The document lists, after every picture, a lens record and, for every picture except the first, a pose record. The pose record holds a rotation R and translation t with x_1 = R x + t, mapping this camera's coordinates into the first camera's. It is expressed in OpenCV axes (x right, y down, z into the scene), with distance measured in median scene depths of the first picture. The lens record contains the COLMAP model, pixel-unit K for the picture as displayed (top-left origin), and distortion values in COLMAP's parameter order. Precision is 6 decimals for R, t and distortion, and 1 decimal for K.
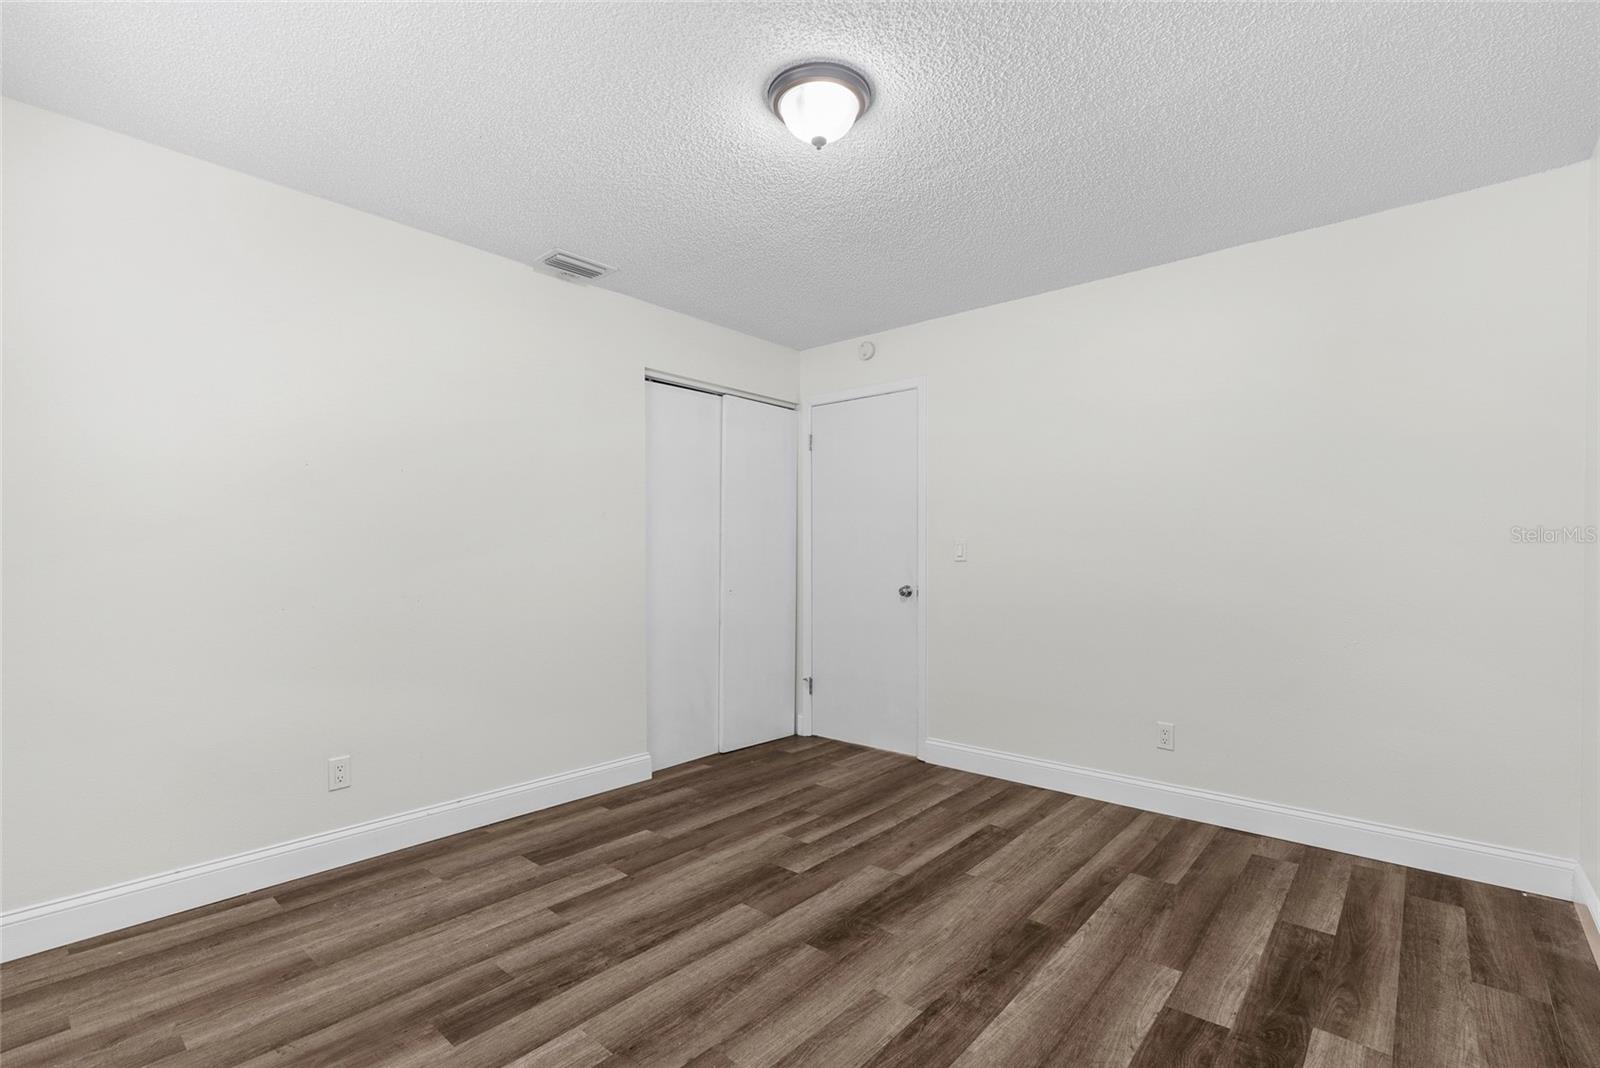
lens RADIAL K [[726.5, 0, 800.3], [0, 726.5, 540.9], [0, 0, 1]] dist [-0.004003, -0.000661]
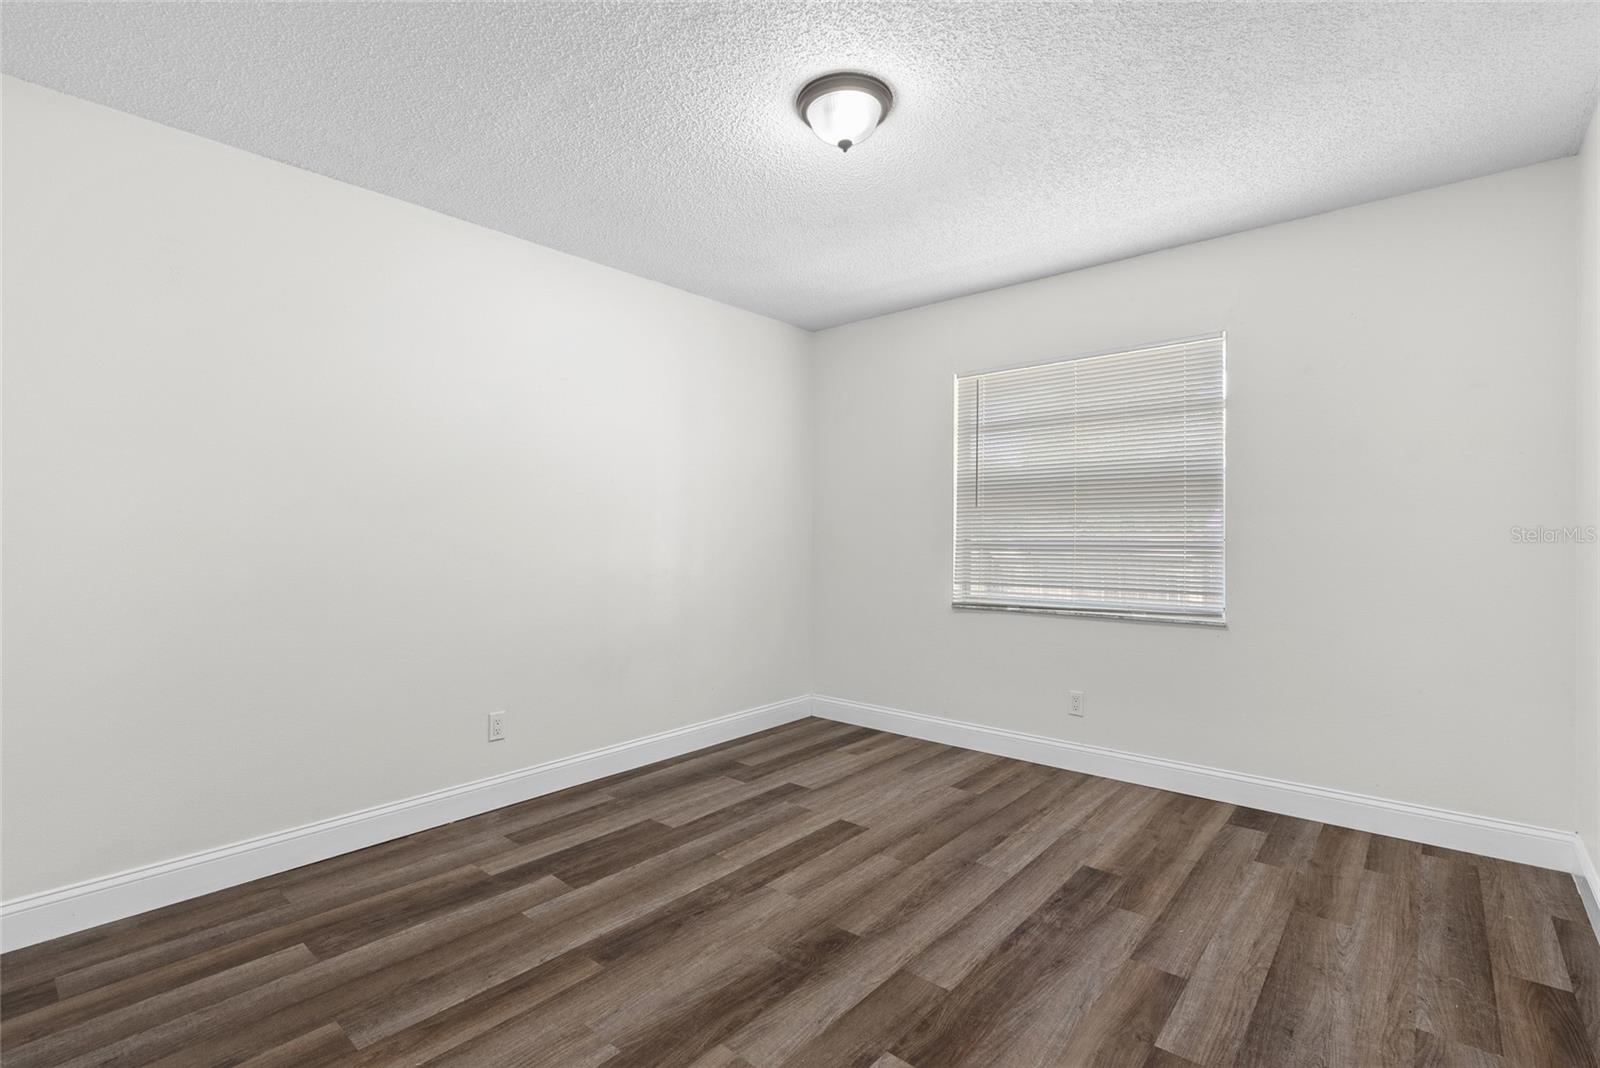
lens RADIAL K [[726.5, 0, 800.1], [0, 726.5, 535.0], [0, 0, 1]] dist [-0.004003, -0.000661]
pose [[-0.999997, 0.002300, -0.001137, 0.087299], [0.002320, 0.999837, -0.017931, 0.028517], [0.001095, -0.017934, -0.999839, 1.956451]]
